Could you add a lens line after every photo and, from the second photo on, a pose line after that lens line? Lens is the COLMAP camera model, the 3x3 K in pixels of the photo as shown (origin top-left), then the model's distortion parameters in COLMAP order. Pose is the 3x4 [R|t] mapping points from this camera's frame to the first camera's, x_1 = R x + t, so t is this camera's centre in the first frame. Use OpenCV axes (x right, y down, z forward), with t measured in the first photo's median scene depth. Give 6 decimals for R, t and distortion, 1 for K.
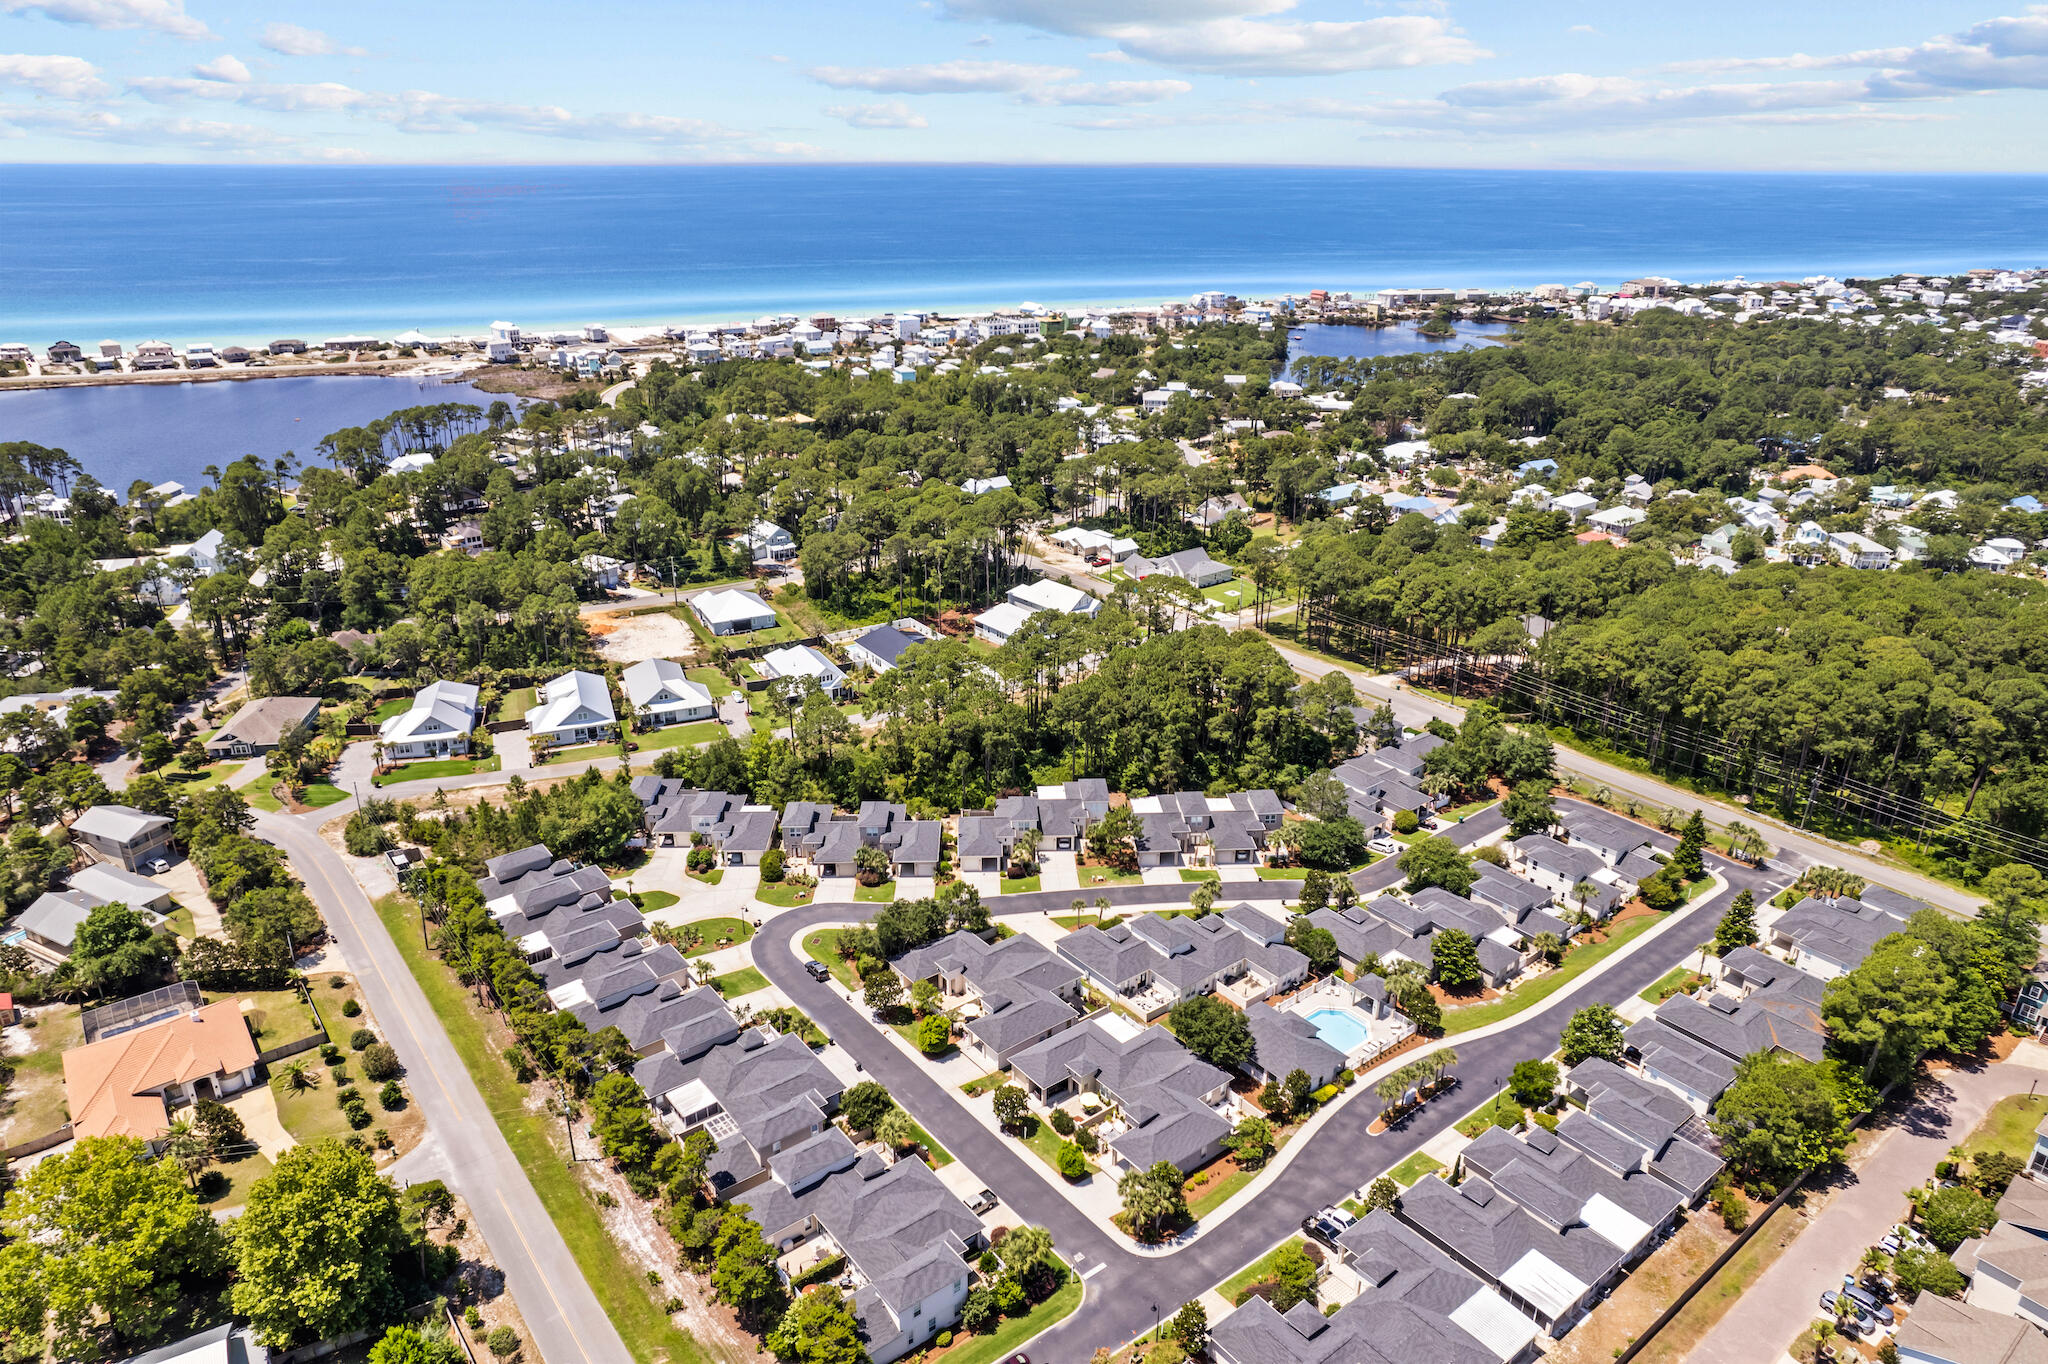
lens RADIAL K [[1292.8, 0, 1032.7], [0, 1292.8, 658.4], [0, 0, 1]] dist [-0.022963, 0.004515]
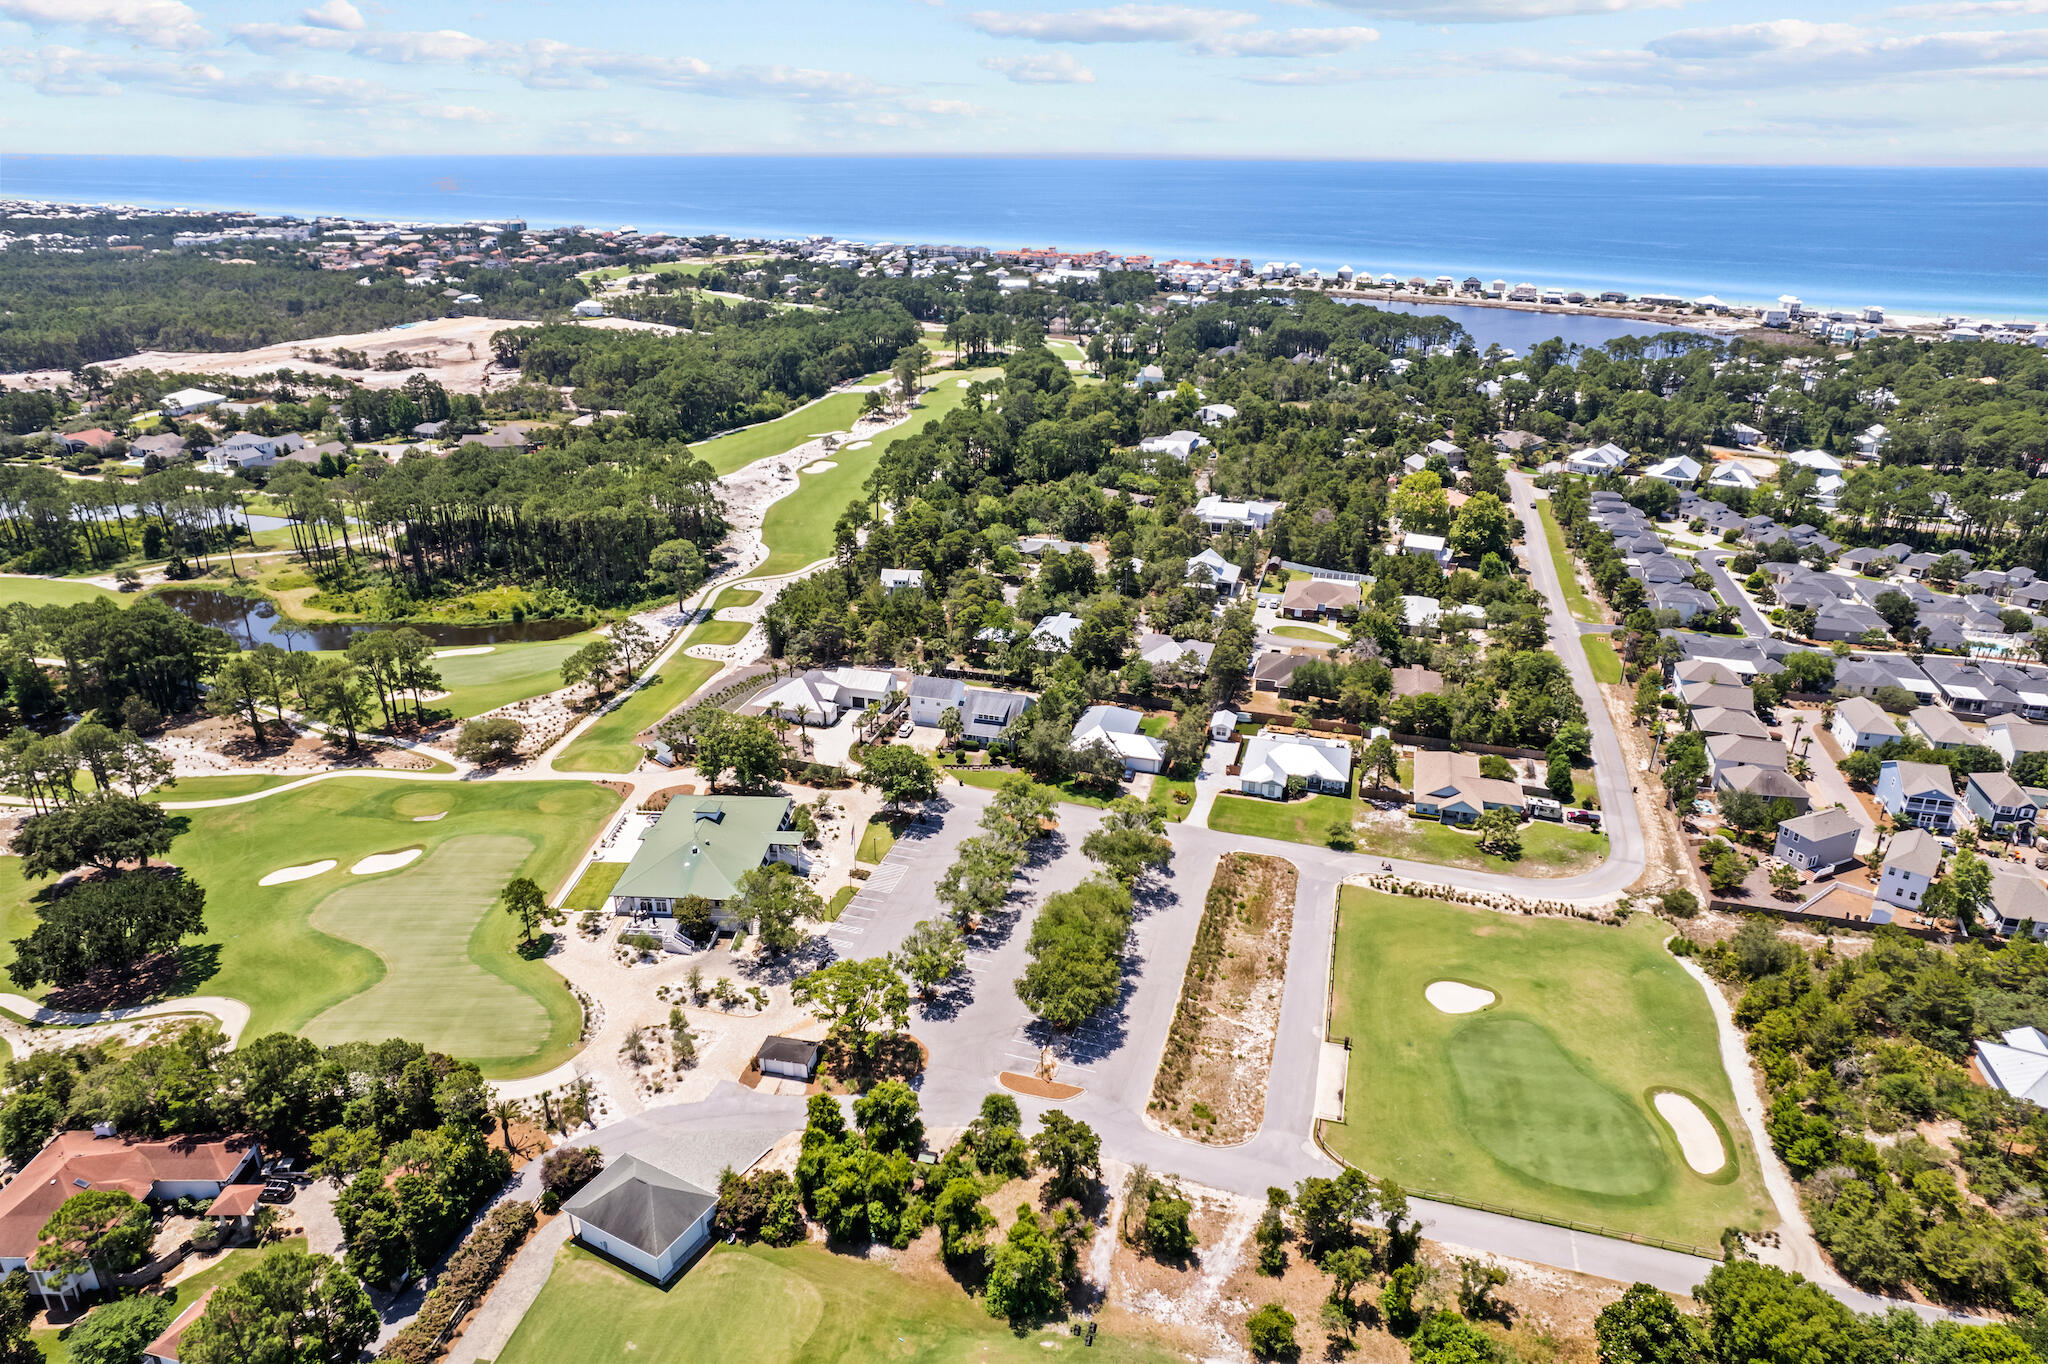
lens RADIAL K [[1292.8, 0, 1032.7], [0, 1292.8, 658.4], [0, 0, 1]] dist [-0.022963, 0.004515]
pose [[0.584803, 0.296071, -0.755214, 0.202919], [-0.297155, 0.944485, 0.140169, 0.113300], [0.754788, 0.142444, 0.640316, -0.282411]]
